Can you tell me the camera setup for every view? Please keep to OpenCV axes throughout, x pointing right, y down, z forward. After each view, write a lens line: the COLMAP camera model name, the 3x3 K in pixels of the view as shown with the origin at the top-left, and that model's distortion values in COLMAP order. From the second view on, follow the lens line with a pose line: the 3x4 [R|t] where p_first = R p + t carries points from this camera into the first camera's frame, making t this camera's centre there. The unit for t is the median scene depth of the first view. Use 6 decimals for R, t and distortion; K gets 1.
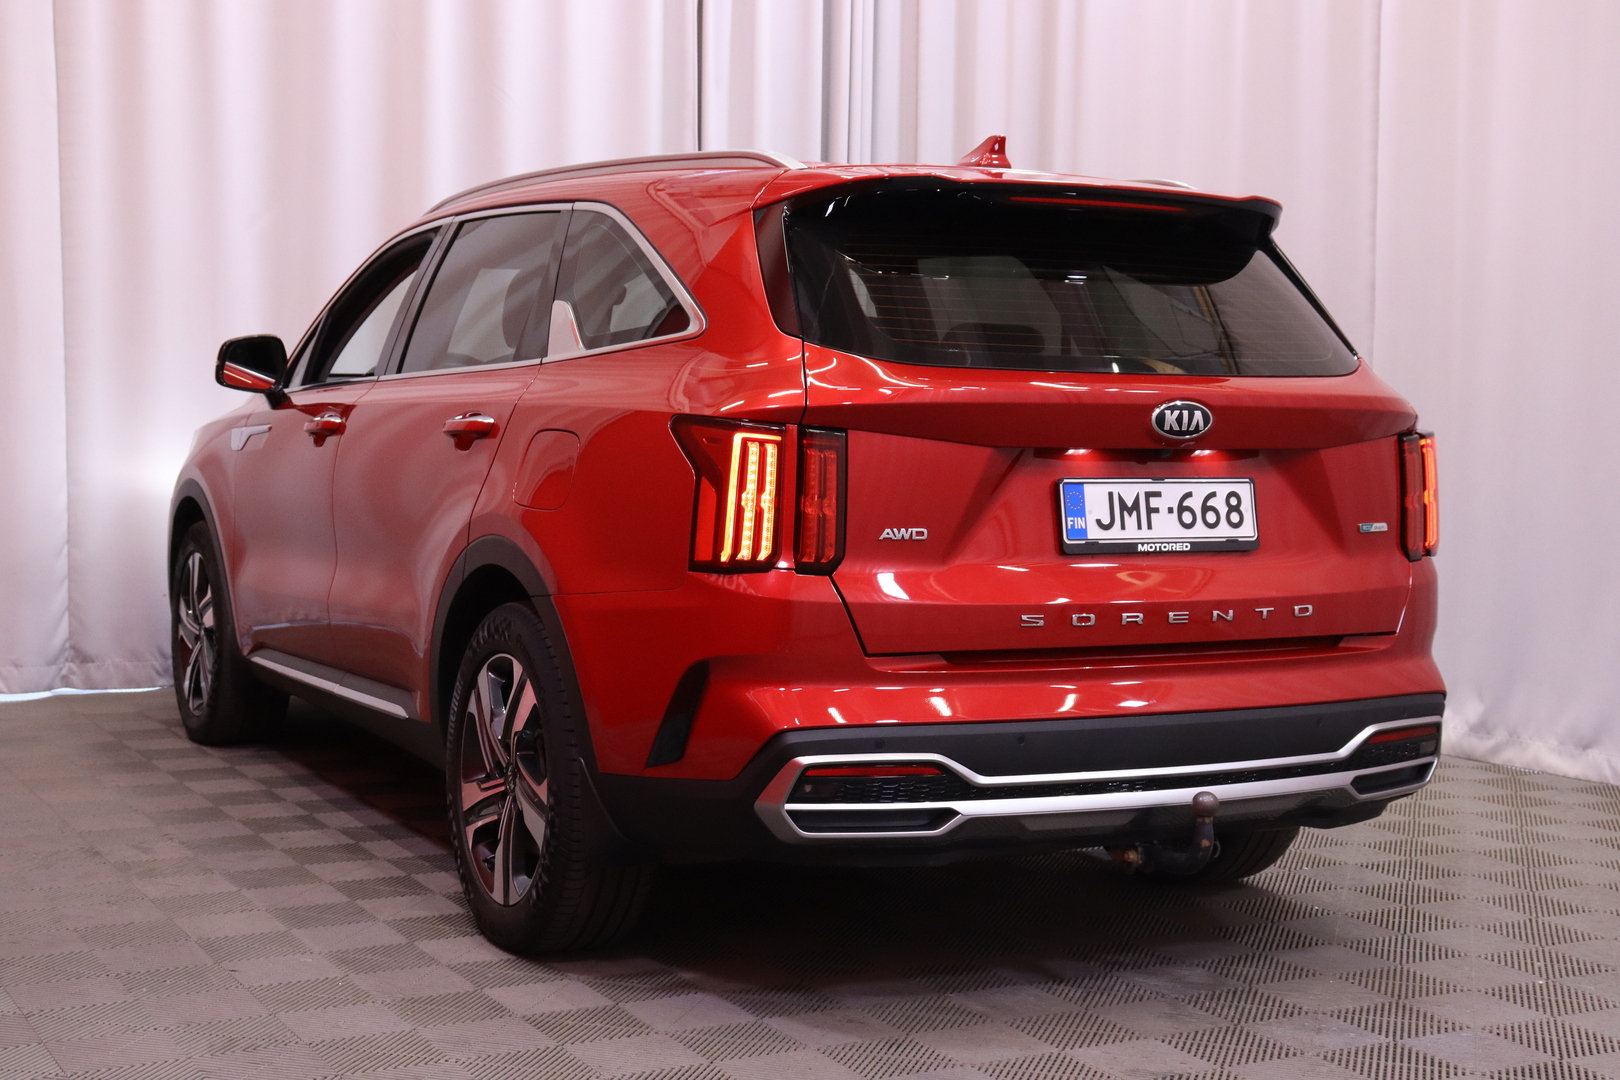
lens RADIAL K [[2375.2, 0, 803.3], [0, 2375.2, 539.8], [0, 0, 1]] dist [-0.100105, 0.000000]
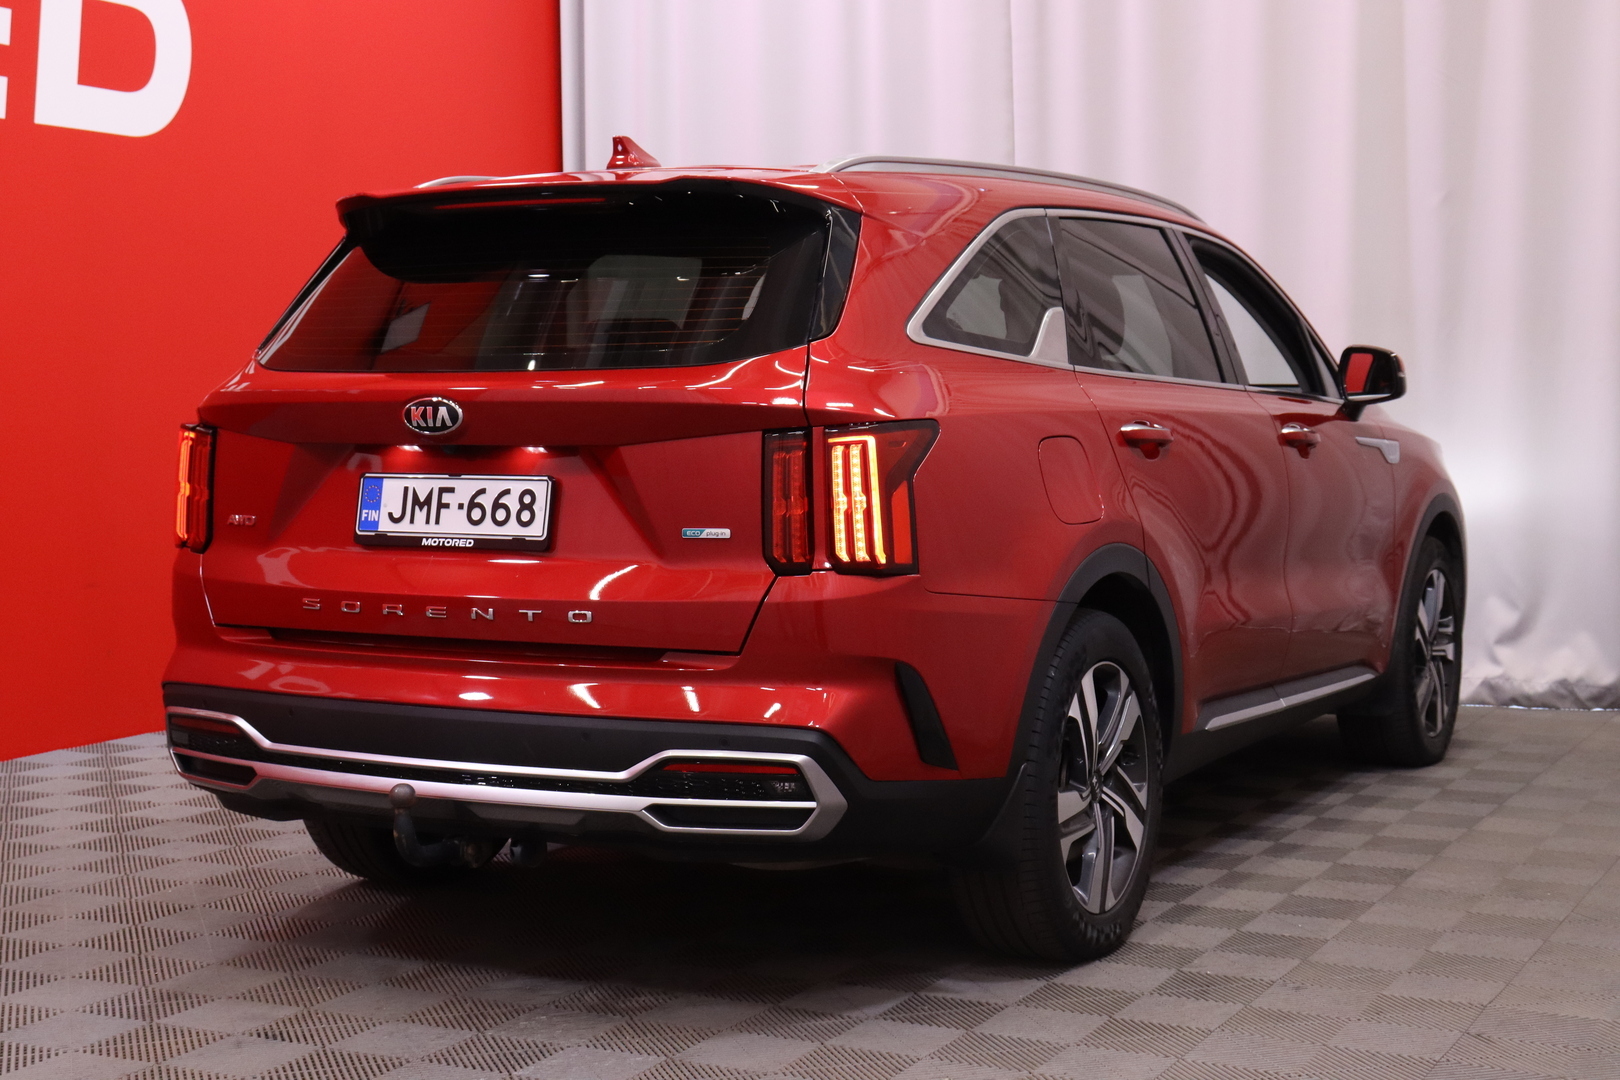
lens RADIAL K [[2438.0, 0, 808.9], [0, 2438.0, 535.1], [0, 0, 1]] dist [0.020057, 0.000000]
pose [[0.556536, 0.029462, -0.830301, 1.104142], [-0.039281, 0.999187, 0.009126, -0.015588], [0.829894, 0.027536, 0.557241, 0.548784]]
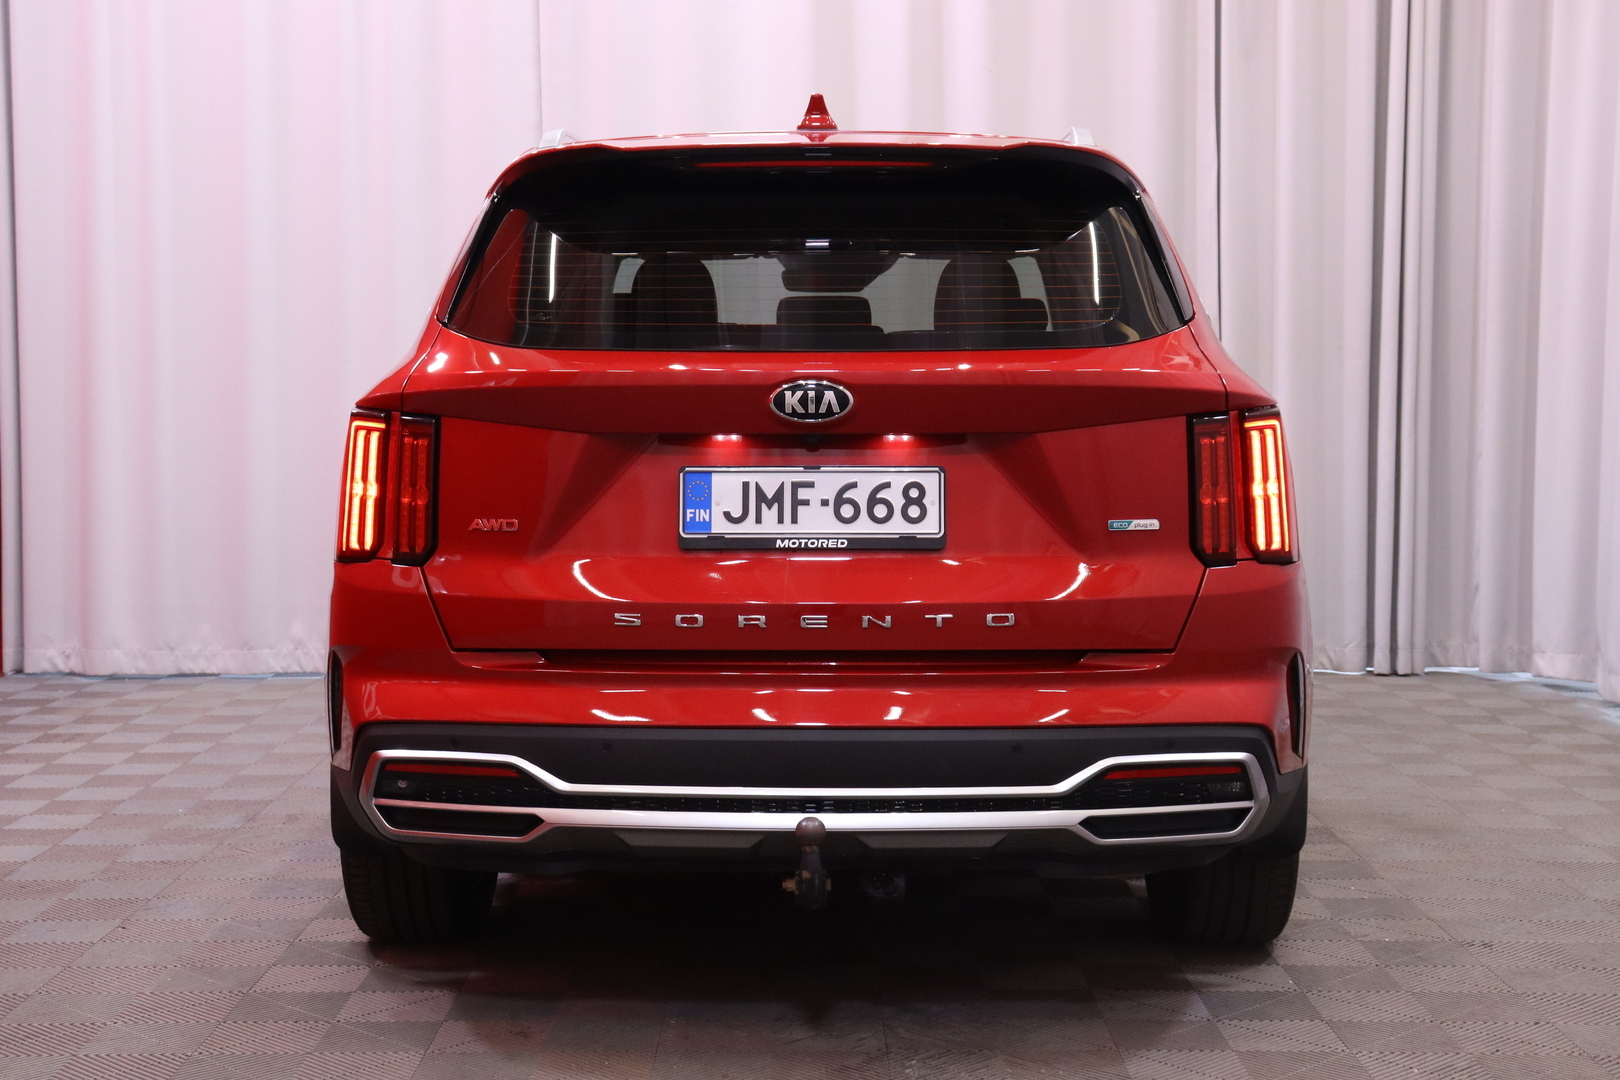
lens RADIAL K [[2438.0, 0, 811.8], [0, 2438.0, 535.2], [0, 0, 1]] dist [0.020057, 0.000000]
pose [[0.875798, 0.013383, -0.482493, 0.600023], [-0.013765, 0.999901, 0.002748, -0.002585], [0.482482, 0.004235, 0.875896, 0.189435]]
